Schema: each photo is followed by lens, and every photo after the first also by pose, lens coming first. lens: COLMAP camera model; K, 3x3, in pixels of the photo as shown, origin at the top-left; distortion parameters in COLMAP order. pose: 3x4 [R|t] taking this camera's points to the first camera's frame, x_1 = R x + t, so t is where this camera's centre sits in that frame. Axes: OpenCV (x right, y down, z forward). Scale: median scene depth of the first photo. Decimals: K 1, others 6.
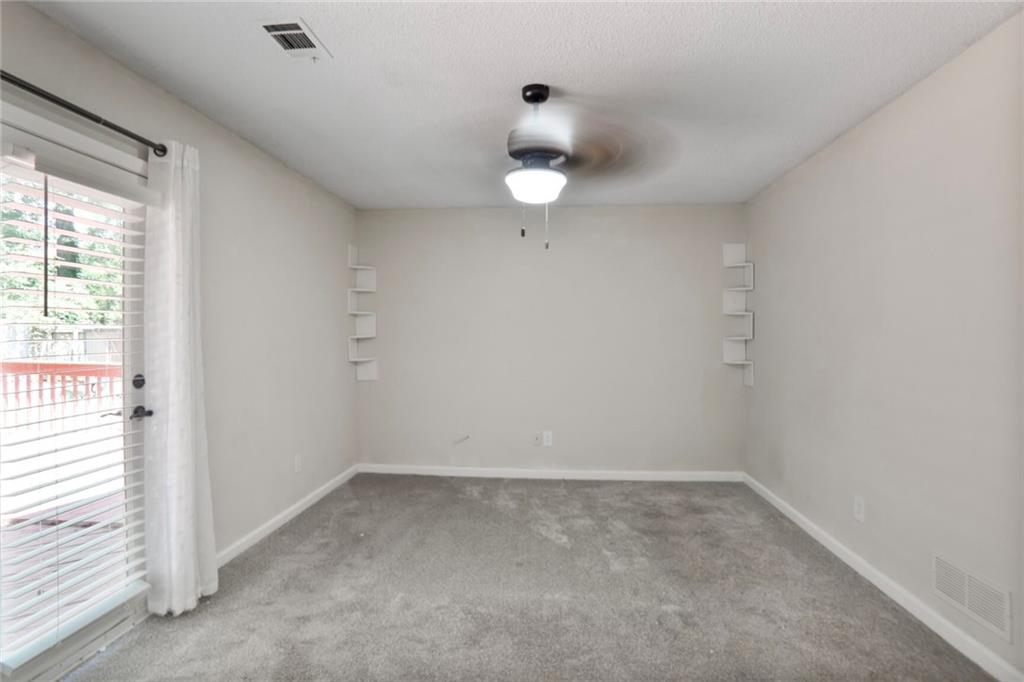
lens RADIAL K [[525.9, 0, 506.9], [0, 525.9, 339.8], [0, 0, 1]] dist [-0.039820, 0.001352]
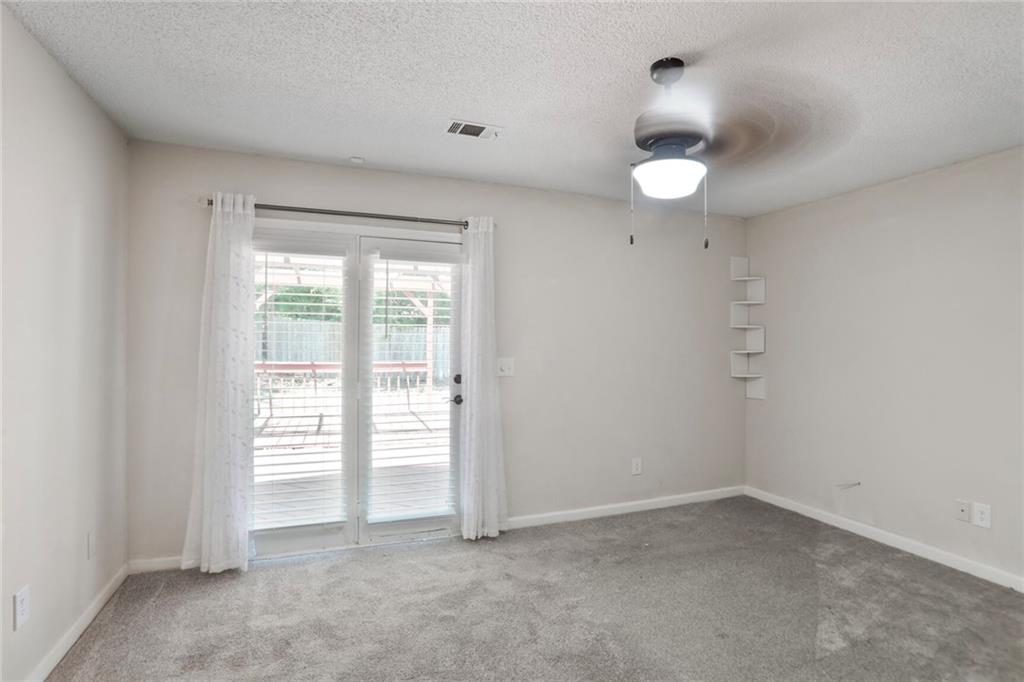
lens RADIAL K [[538.1, 0, 560.3], [0, 538.1, 338.6], [0, 0, 1]] dist [-0.116135, 0.073027]
pose [[0.479290, 0.000327, -0.877656, 0.599982], [-0.017888, 0.999796, -0.009397, -0.021587], [0.877474, 0.020203, 0.479198, 0.370082]]
